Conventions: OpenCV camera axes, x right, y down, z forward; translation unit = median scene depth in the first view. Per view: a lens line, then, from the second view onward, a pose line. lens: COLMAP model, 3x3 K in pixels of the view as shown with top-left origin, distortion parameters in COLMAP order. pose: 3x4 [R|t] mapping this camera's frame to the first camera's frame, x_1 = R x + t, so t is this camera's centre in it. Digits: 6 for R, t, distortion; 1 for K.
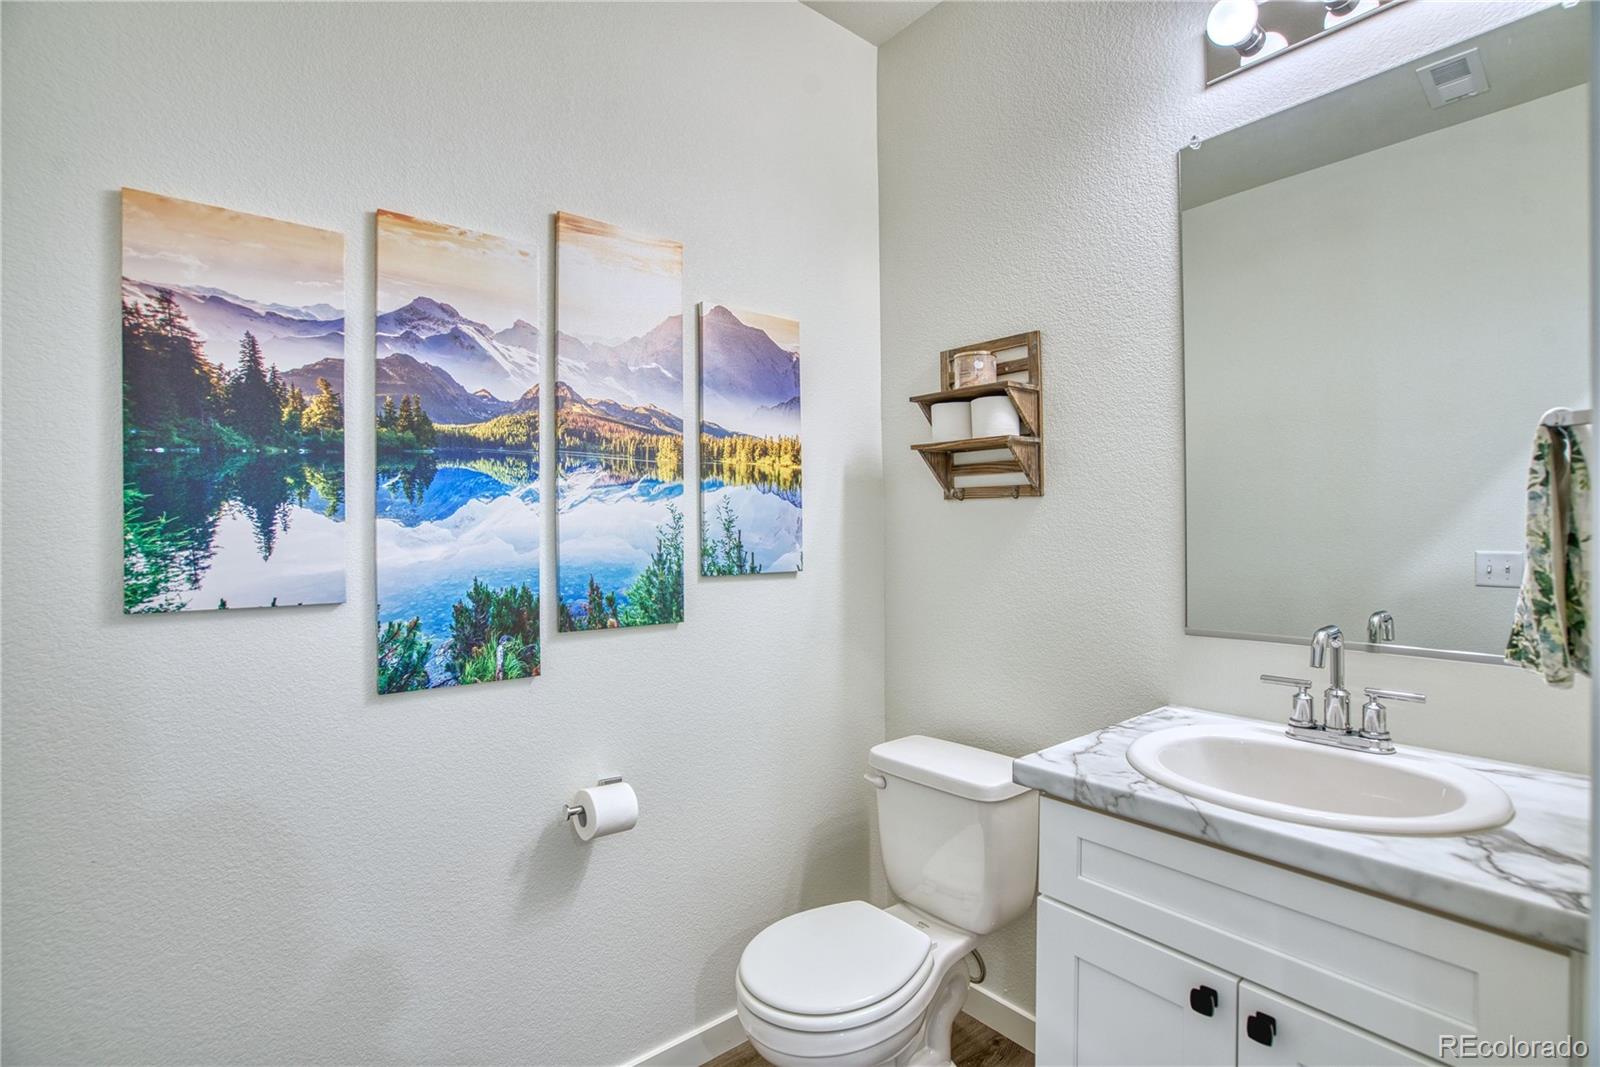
lens RADIAL K [[747.0, 0, 801.9], [0, 747.0, 532.9], [0, 0, 1]] dist [-0.037270, 0.009049]
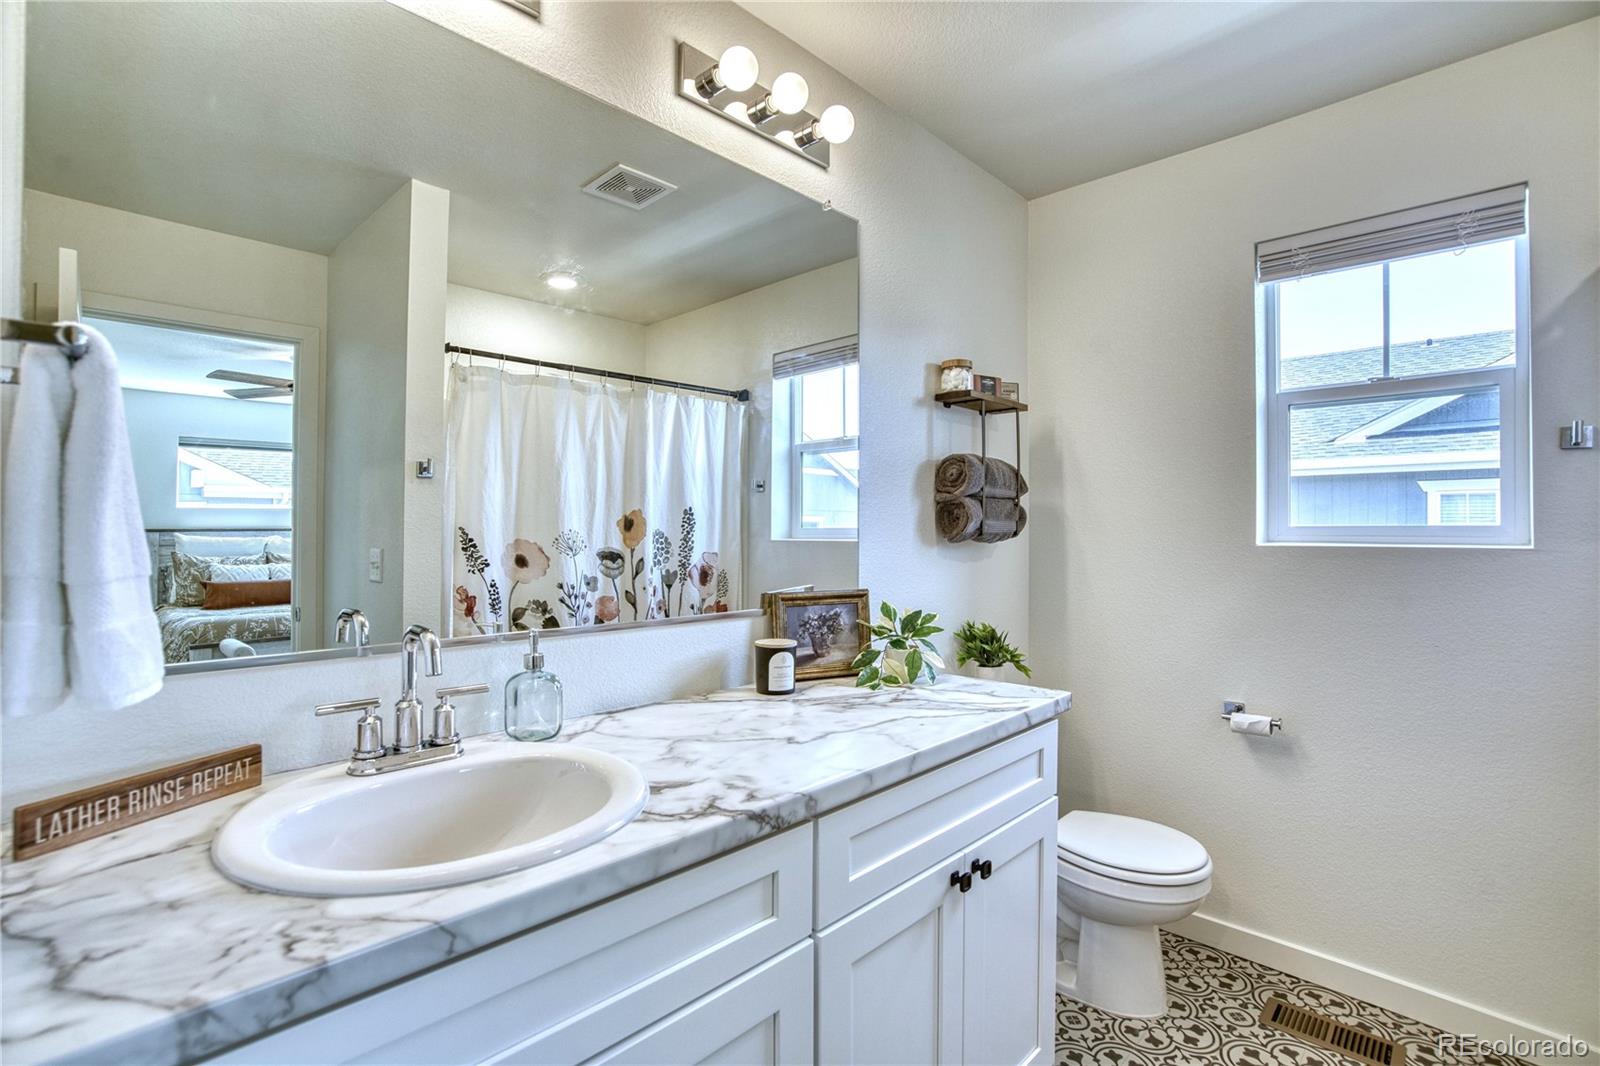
lens RADIAL K [[747.0, 0, 783.9], [0, 747.0, 531.5], [0, 0, 1]] dist [-0.037270, 0.009049]
pose [[-0.114327, -0.000926, 0.993443, -0.161166], [0.000175, 1.000000, 0.000952, 0.016767], [-0.993443, 0.000283, -0.114327, 0.739861]]
